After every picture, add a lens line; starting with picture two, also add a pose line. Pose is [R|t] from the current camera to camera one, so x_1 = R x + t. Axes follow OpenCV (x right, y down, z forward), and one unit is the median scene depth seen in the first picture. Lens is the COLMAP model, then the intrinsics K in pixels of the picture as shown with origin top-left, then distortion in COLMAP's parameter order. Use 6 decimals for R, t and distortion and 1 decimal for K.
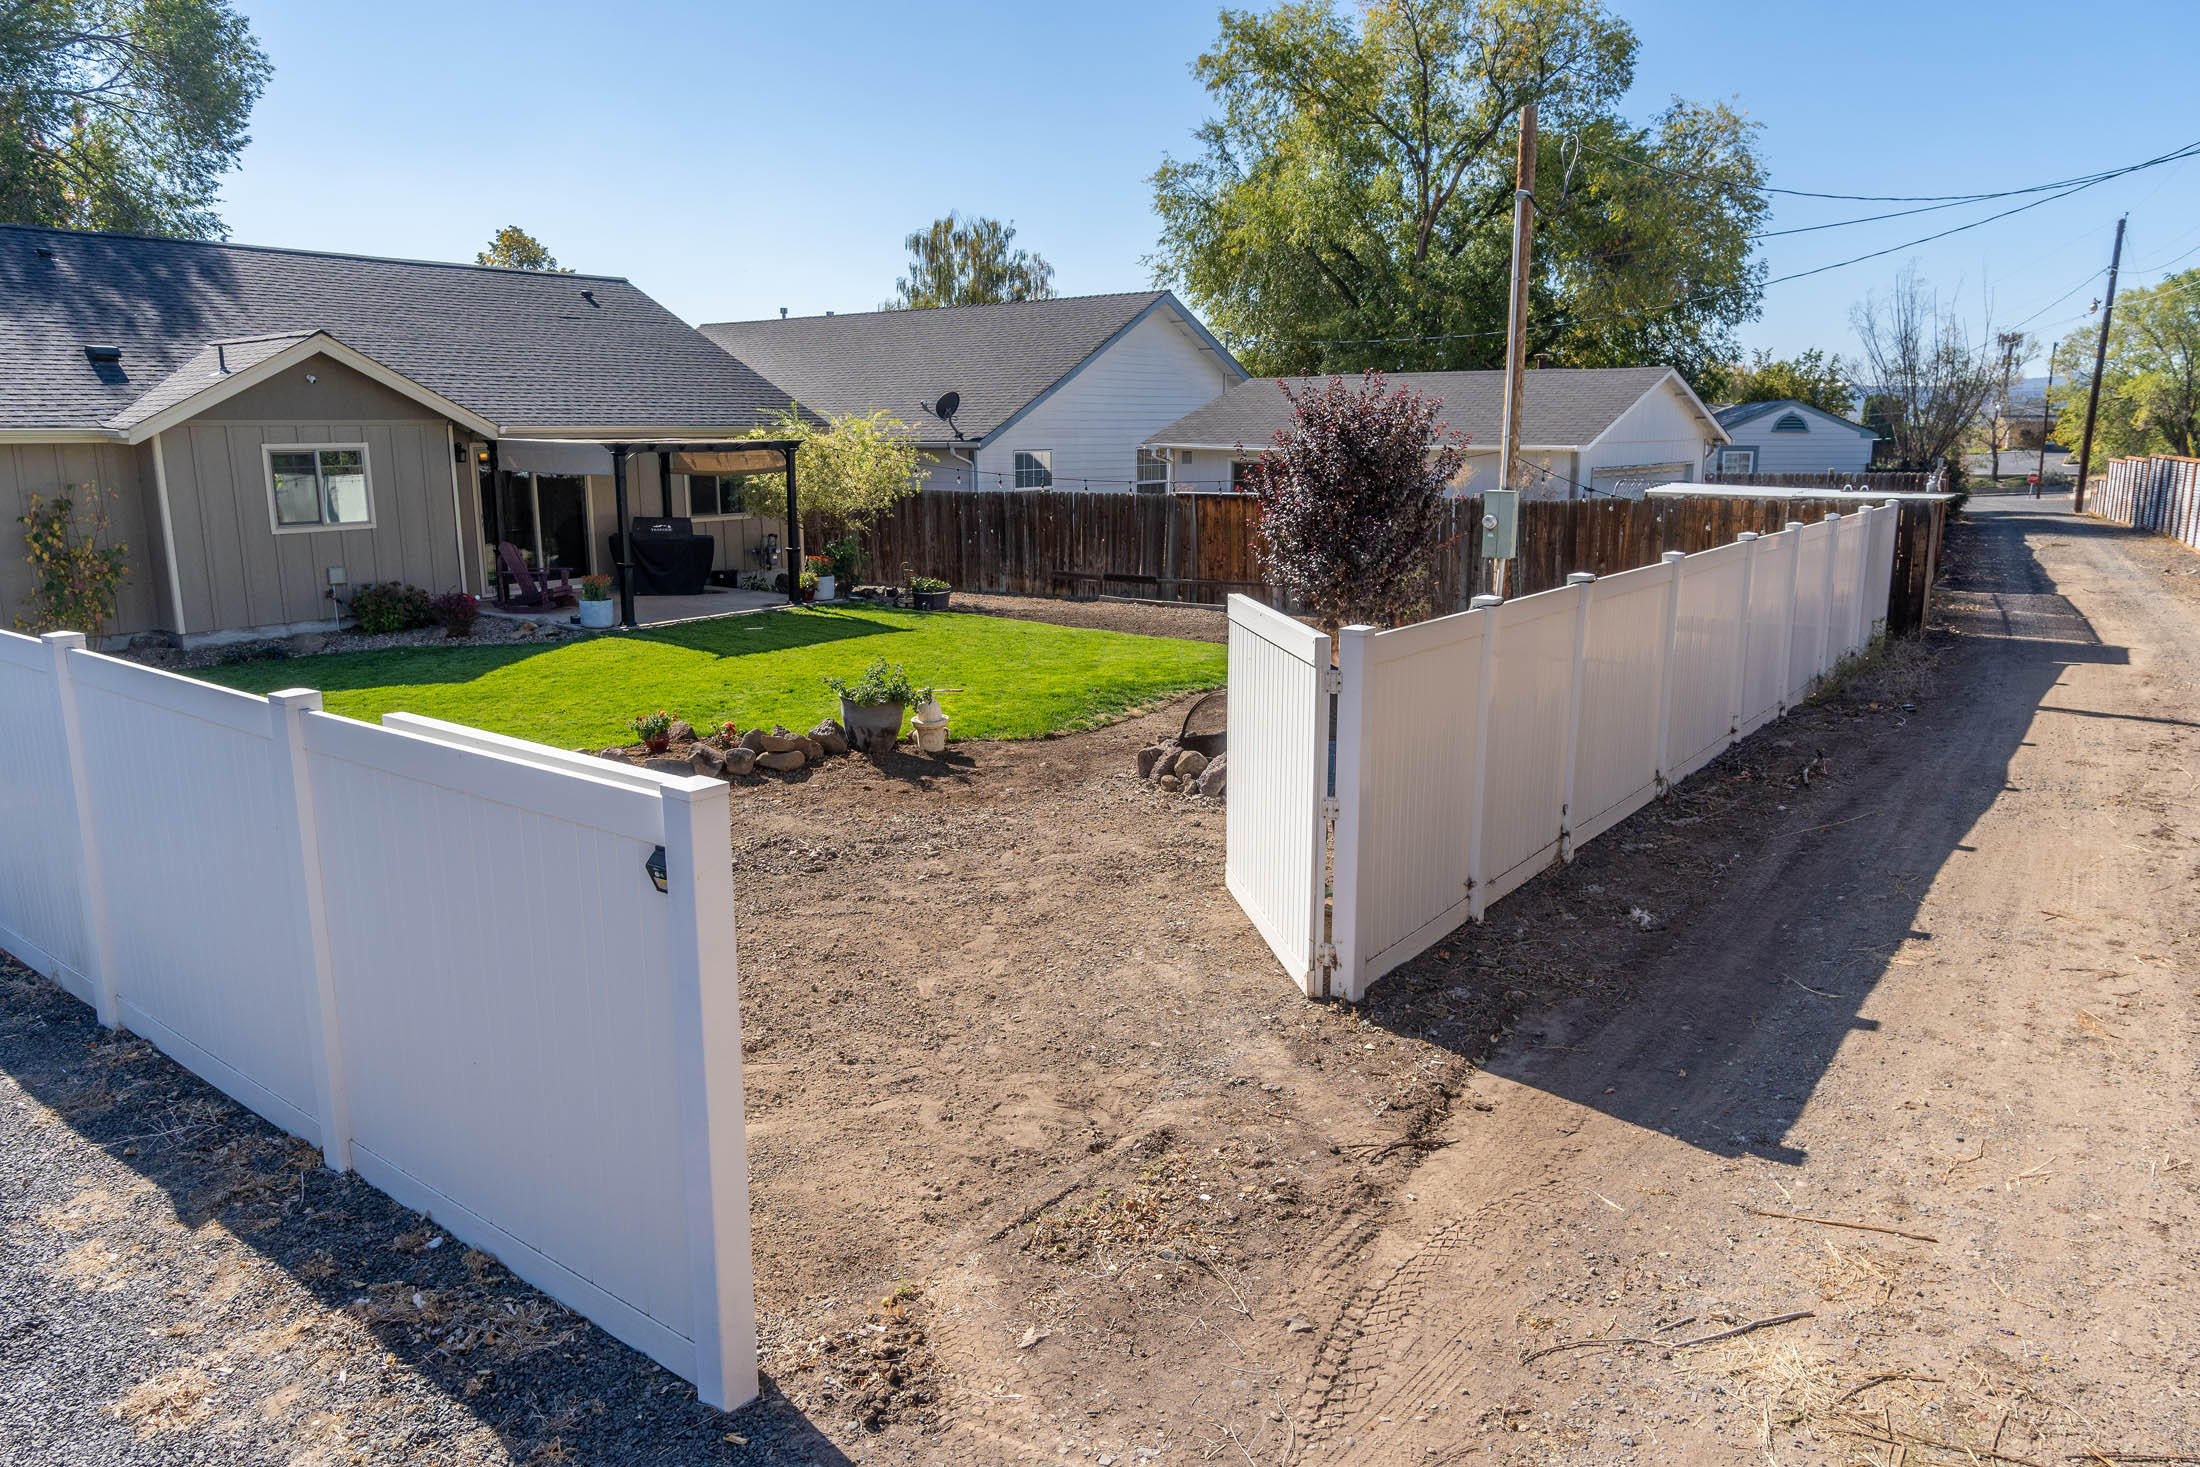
lens RADIAL K [[1488.1, 0, 1092.3], [0, 1488.1, 733.0], [0, 0, 1]] dist [-0.013112, 0.007855]
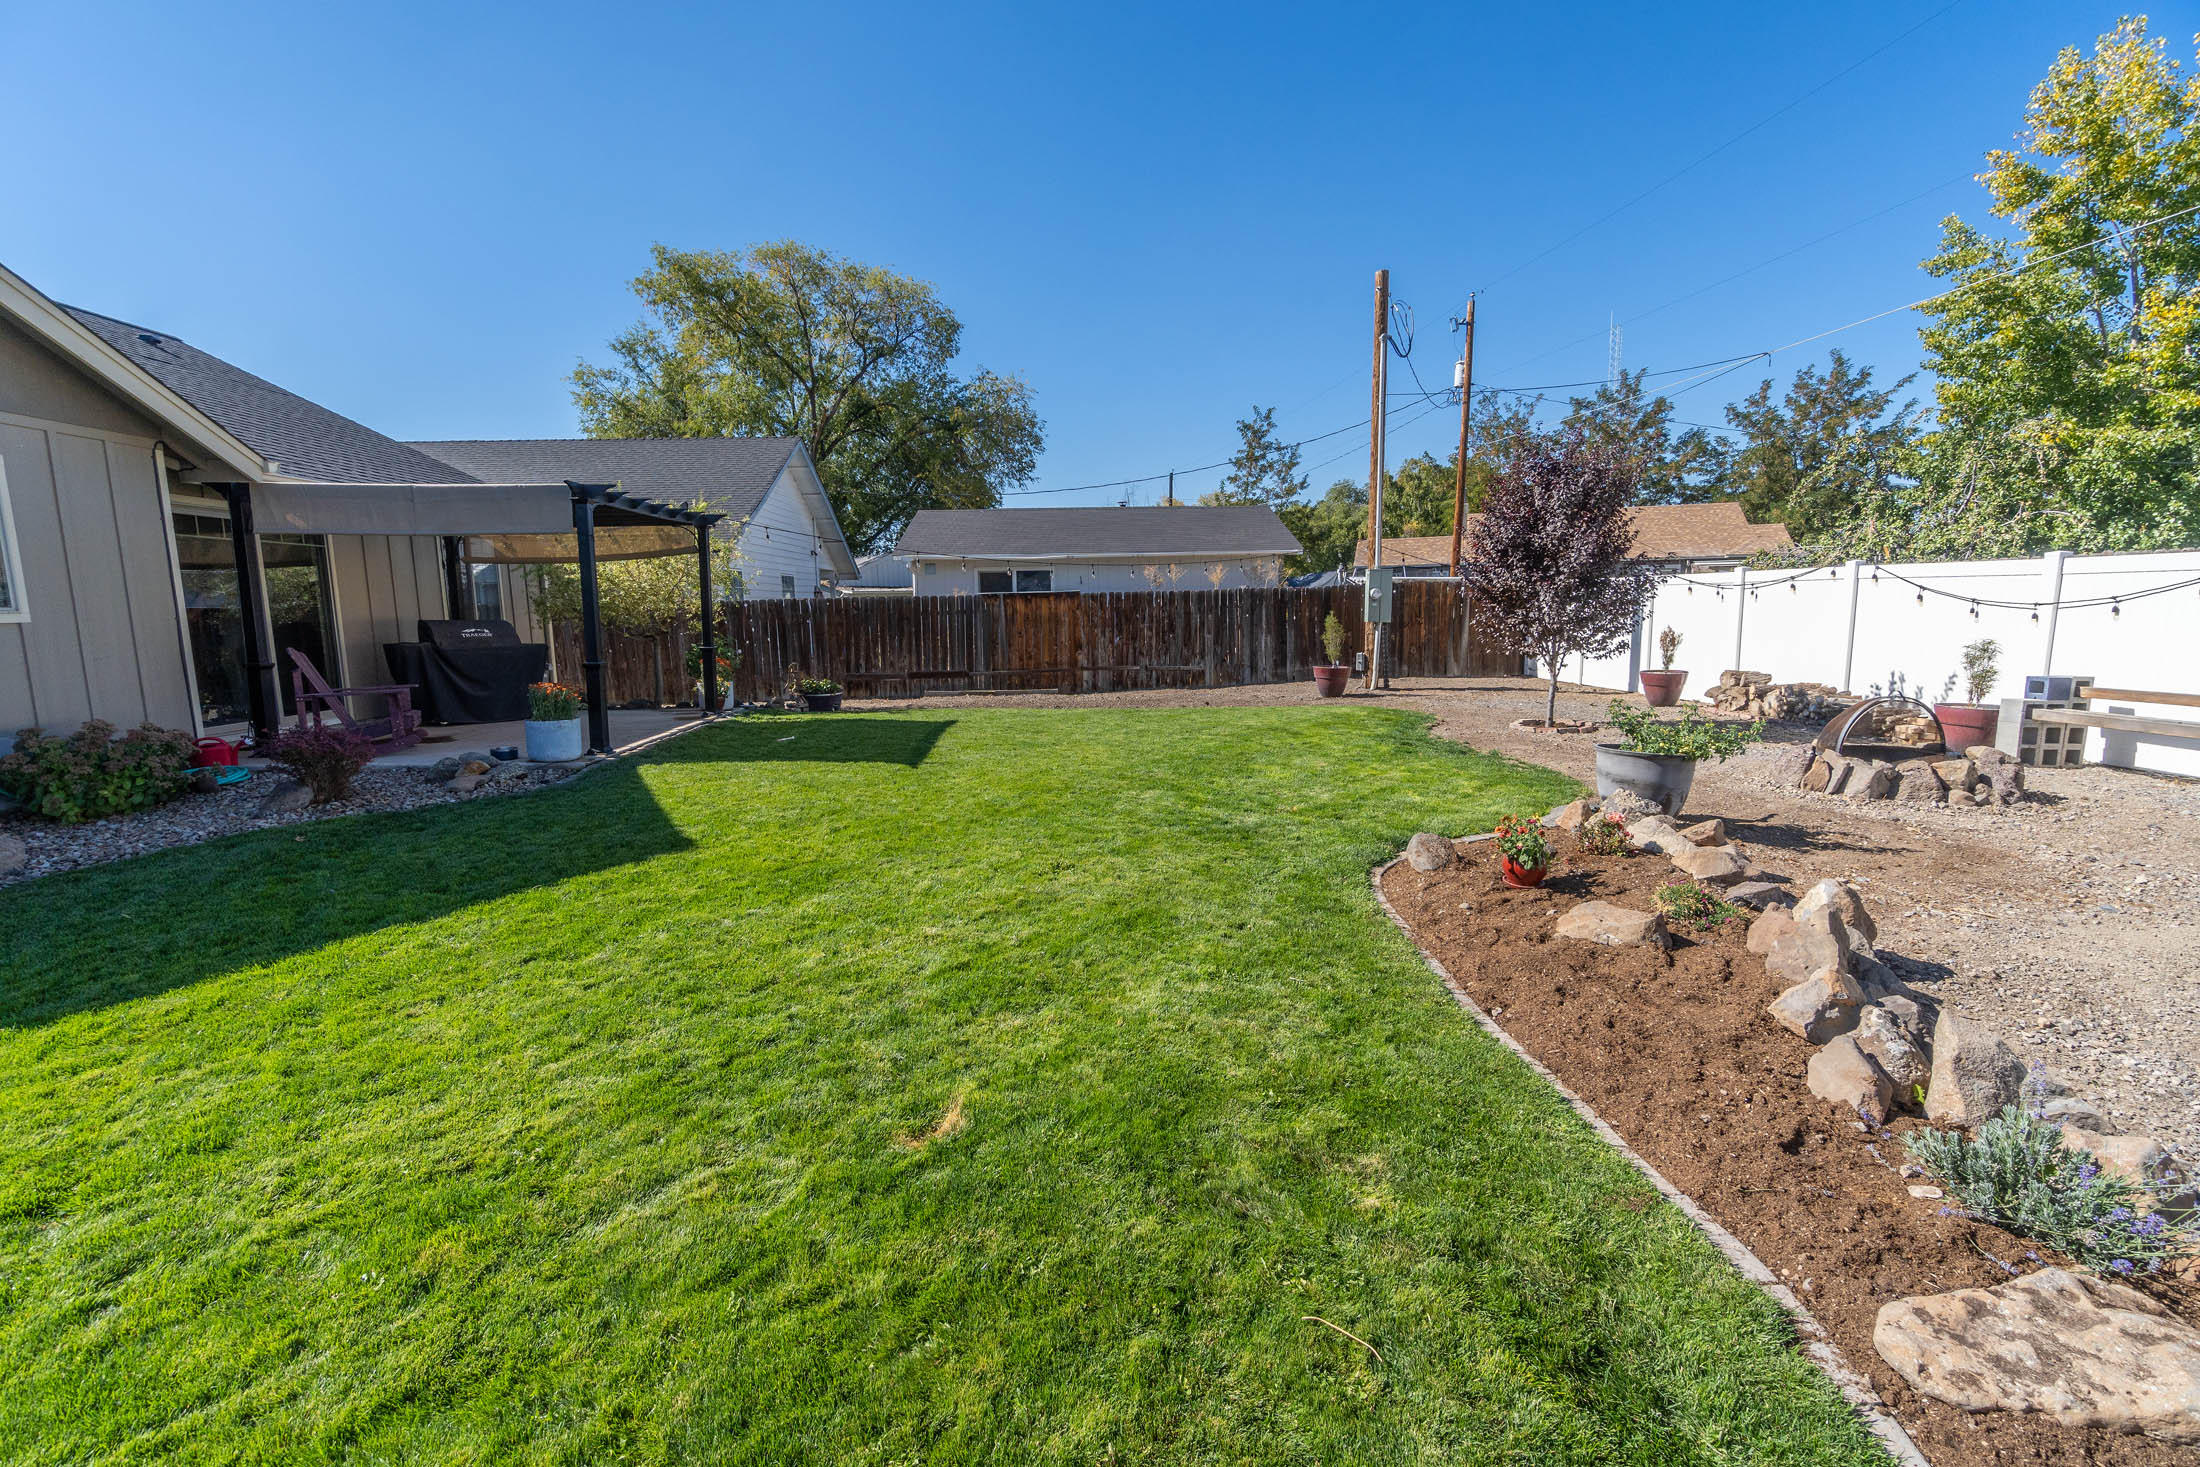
lens RADIAL K [[943.6, 0, 1100.8], [0, 943.6, 724.8], [0, 0, 1]] dist [-0.001062, -0.000002]
pose [[0.763887, -0.091960, 0.638764, -0.315854], [0.143286, 0.989258, -0.028934, -0.030360], [-0.629242, 0.113628, 0.768858, 0.395311]]
